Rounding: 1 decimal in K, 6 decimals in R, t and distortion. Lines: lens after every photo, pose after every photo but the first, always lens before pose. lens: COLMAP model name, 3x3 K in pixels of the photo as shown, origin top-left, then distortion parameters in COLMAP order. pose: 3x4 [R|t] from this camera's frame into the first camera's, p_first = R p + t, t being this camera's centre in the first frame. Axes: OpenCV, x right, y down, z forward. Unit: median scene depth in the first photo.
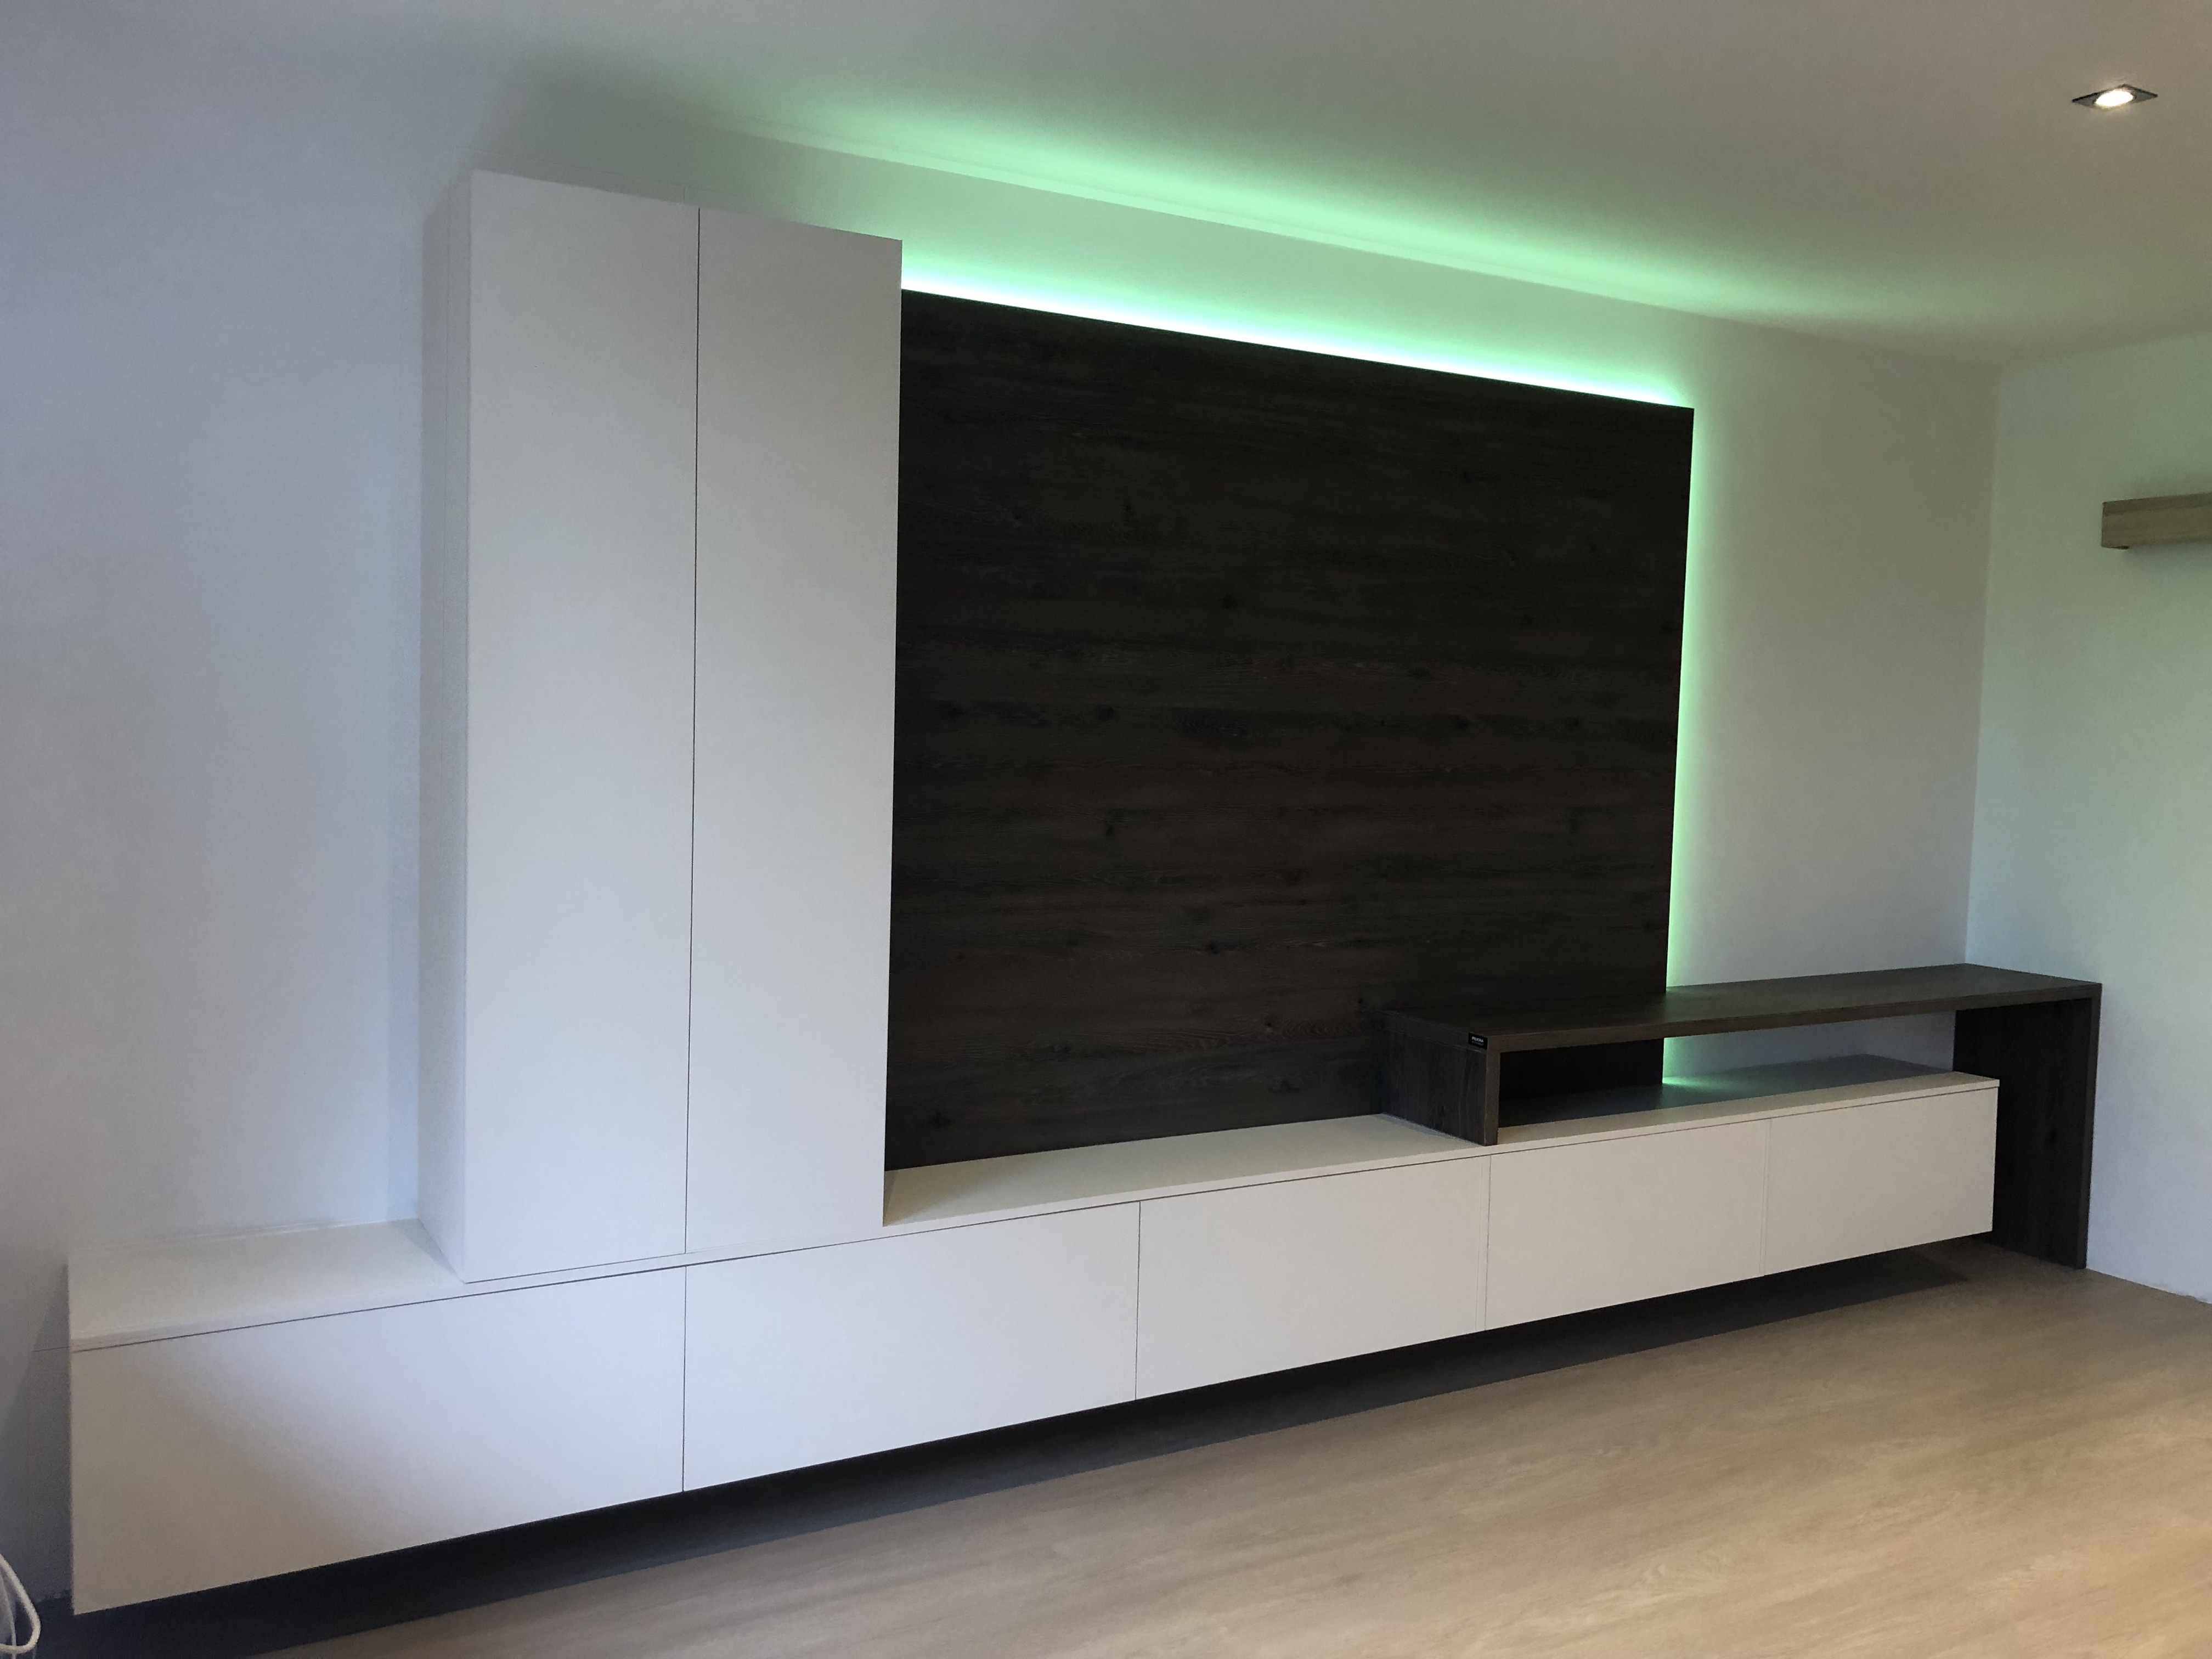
lens RADIAL K [[1824.3, 0, 1103.7], [0, 1824.3, 804.5], [0, 0, 1]] dist [0.067456, -0.105898]
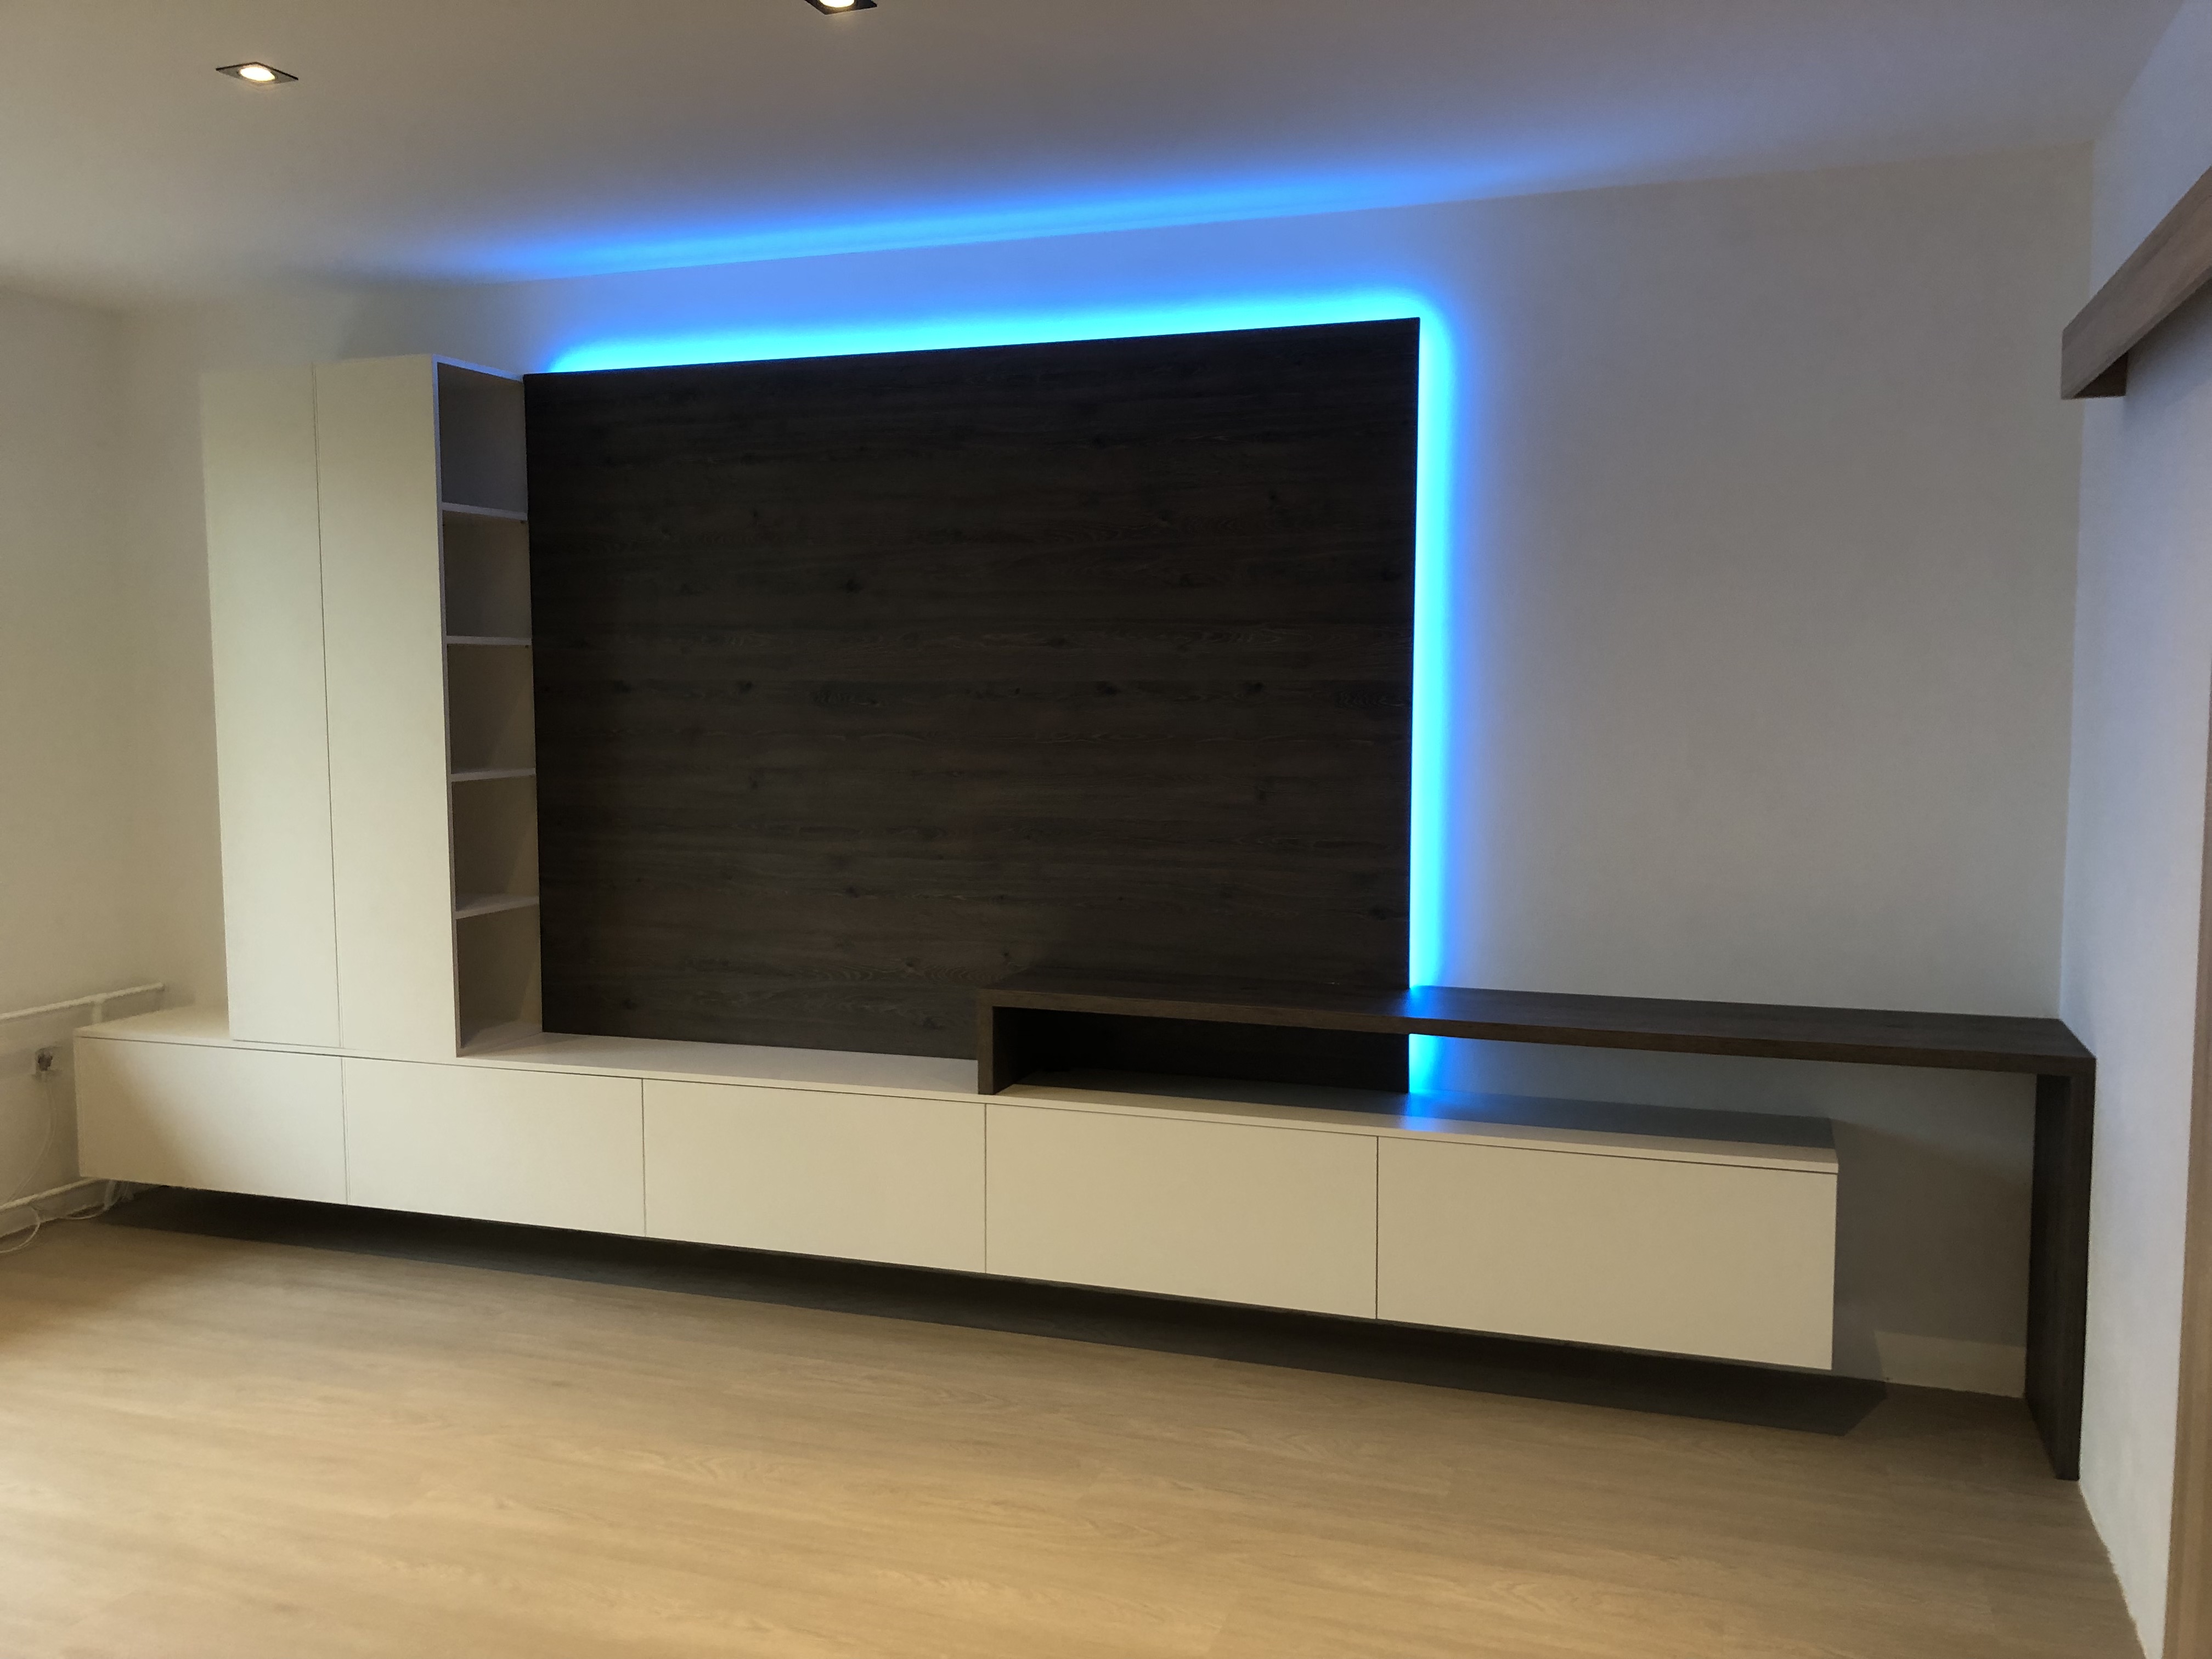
lens RADIAL K [[1819.3, 0, 1106.0], [0, 1819.3, 829.5], [0, 0, 1]] dist [0.088798, -0.240414]
pose [[0.650708, 0.034230, -0.758556, 1.027314], [-0.022448, 0.999414, 0.025842, 0.007043], [0.758996, 0.000213, 0.651095, 0.378907]]
